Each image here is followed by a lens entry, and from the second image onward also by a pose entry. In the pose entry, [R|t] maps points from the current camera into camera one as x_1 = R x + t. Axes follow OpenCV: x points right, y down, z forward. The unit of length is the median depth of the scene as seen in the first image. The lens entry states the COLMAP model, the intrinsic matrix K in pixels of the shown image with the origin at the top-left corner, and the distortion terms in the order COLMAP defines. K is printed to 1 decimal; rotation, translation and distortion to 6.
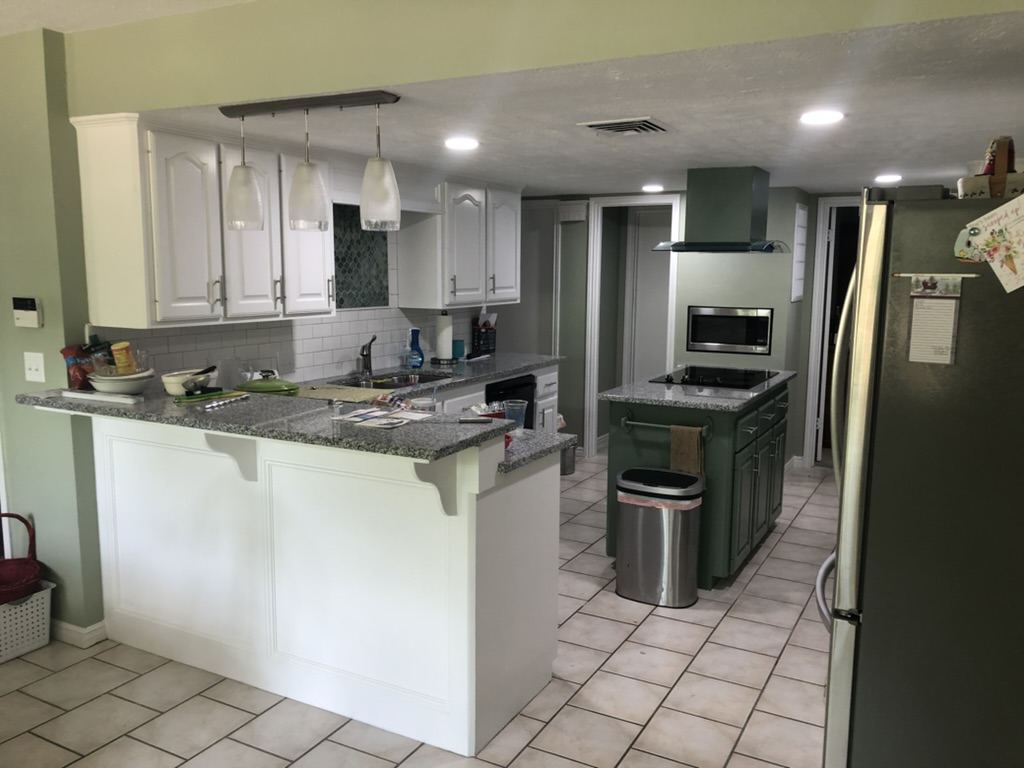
lens RADIAL K [[833.0, 0, 512.0], [0, 833.0, 384.0], [0, 0, 1]] dist [0.002689, 0.003029]
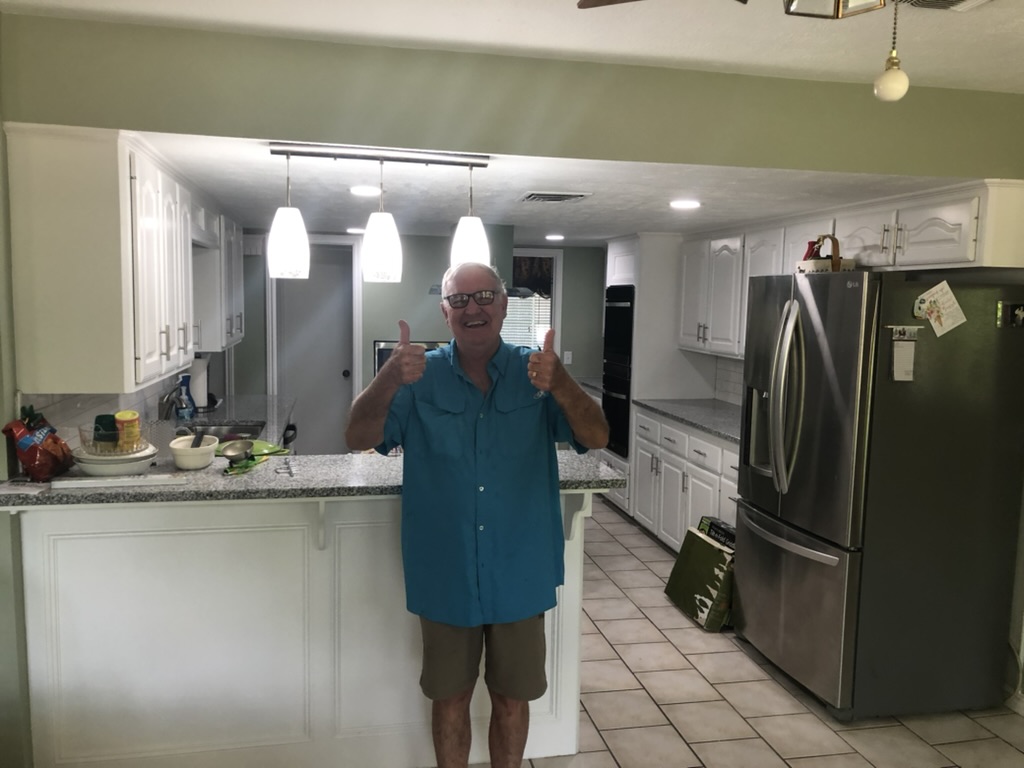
lens RADIAL K [[833.0, 0, 512.0], [0, 833.0, 384.0], [0, 0, 1]] dist [0.002689, 0.003029]
pose [[0.770949, -0.058564, 0.634199, -0.454983], [0.077819, 0.996964, -0.002536, -0.030055], [-0.632125, 0.051308, 0.773166, 0.091691]]
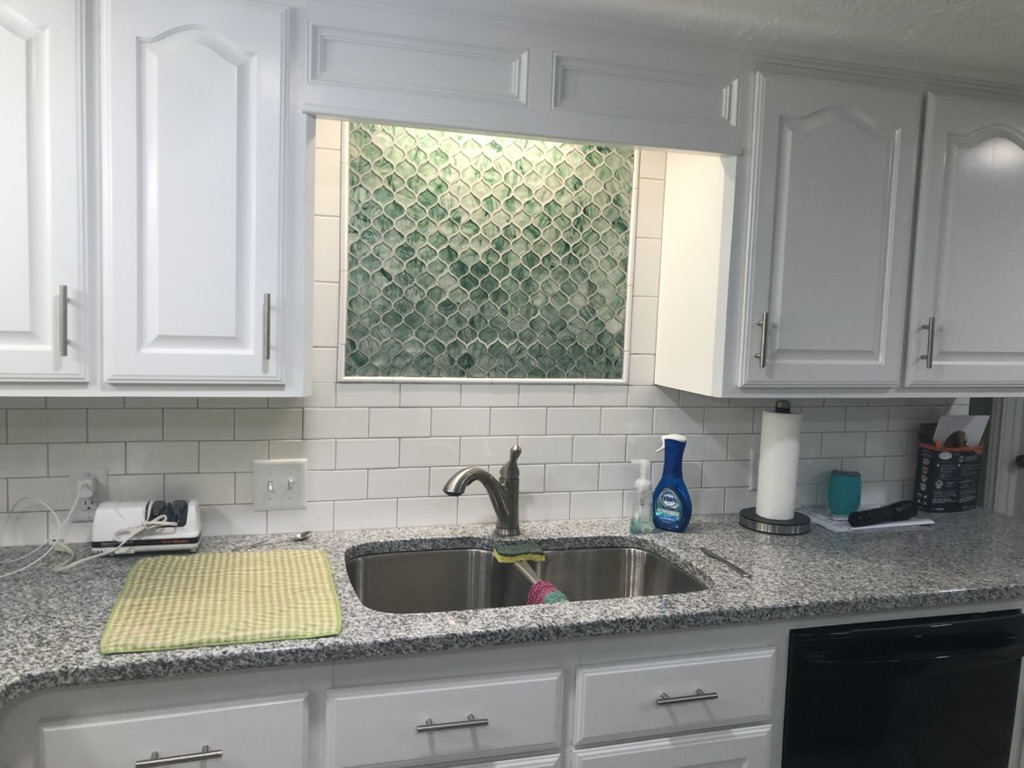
lens RADIAL K [[851.4, 0, 510.5], [0, 851.4, 371.2], [0, 0, 1]] dist [0.046525, -0.004372]
pose [[0.718106, 0.067421, -0.692660, 0.130448], [-0.126045, 0.991436, -0.034172, -0.081595], [0.684424, 0.111845, 0.720454, 0.687743]]
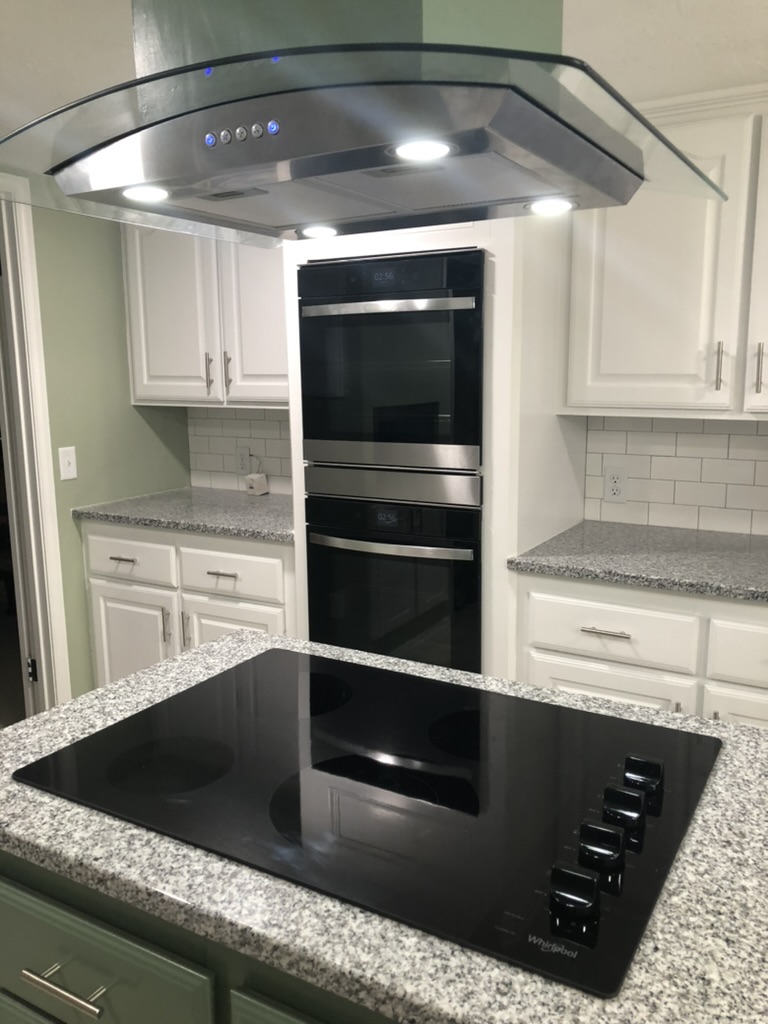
lens RADIAL K [[851.4, 0, 394.1], [0, 851.4, 503.1], [0, 0, 1]] dist [0.046525, -0.004372]
pose [[0.021035, -0.175701, 0.984219, 0.025736], [0.151688, 0.973601, 0.170564, -0.122600], [-0.988205, 0.145706, 0.047131, 1.019065]]
